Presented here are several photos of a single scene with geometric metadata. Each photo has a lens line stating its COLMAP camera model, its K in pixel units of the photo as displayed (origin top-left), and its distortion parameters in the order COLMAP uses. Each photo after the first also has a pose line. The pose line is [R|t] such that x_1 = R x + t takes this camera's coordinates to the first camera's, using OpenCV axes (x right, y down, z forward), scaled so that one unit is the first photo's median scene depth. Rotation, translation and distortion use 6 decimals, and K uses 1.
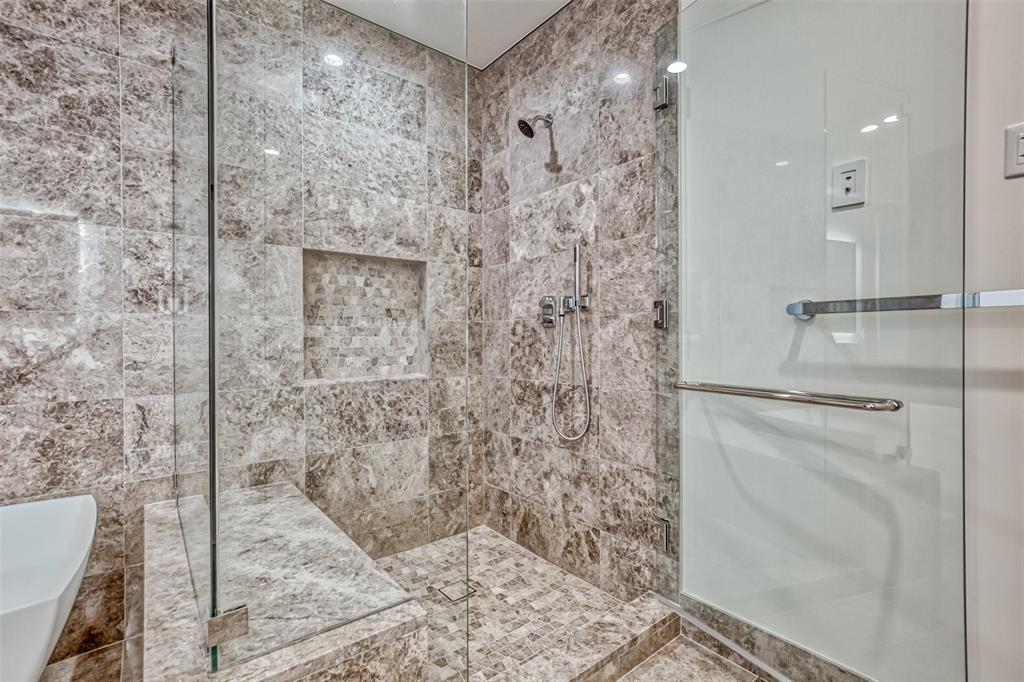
lens RADIAL K [[465.5, 0, 514.8], [0, 465.5, 340.8], [0, 0, 1]] dist [0.000998, 0.001634]
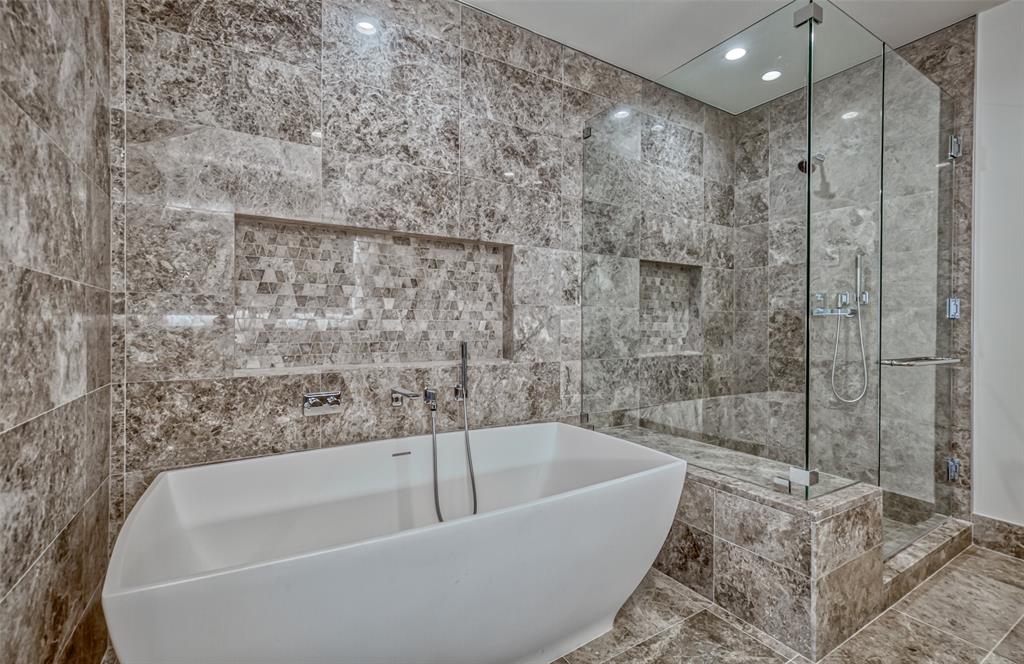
lens RADIAL K [[455.5, 0, 509.1], [0, 455.5, 325.3], [0, 0, 1]] dist [-0.001147, 0.005412]
pose [[0.991507, 0.010543, -0.129625, -0.661262], [-0.011072, 0.999933, -0.003362, 0.009256], [0.129581, 0.004769, 0.991557, -0.406718]]
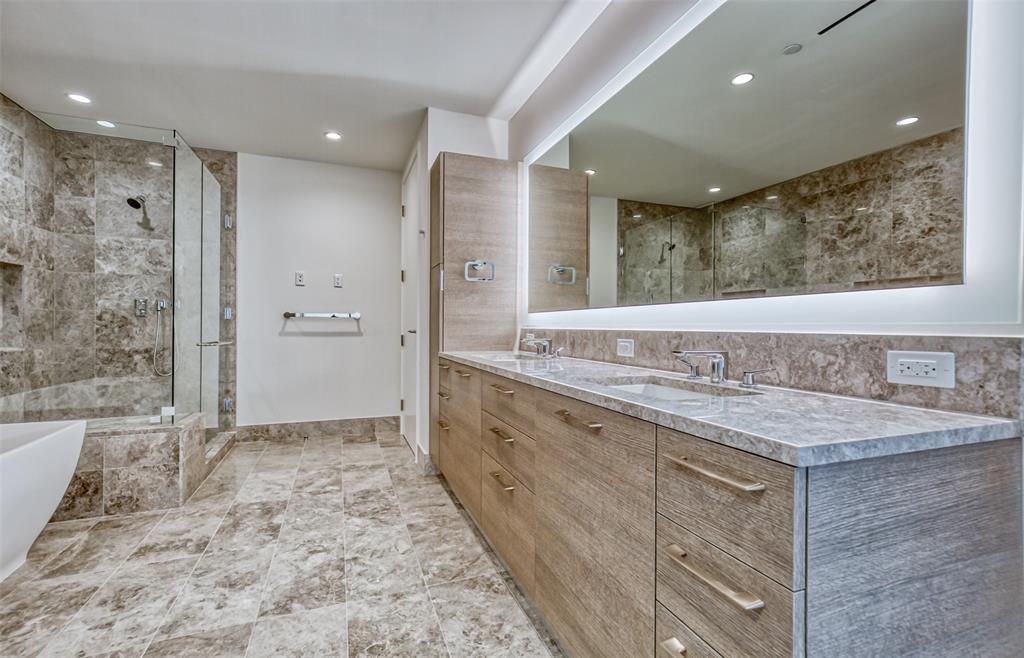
lens RADIAL K [[455.5, 0, 519.3], [0, 455.5, 326.9], [0, 0, 1]] dist [-0.001147, 0.005412]
pose [[0.297228, 0.004798, 0.954795, -1.228062], [-0.003116, 0.999987, -0.004055, 0.014097], [-0.954802, -0.001770, 0.297239, -0.937232]]
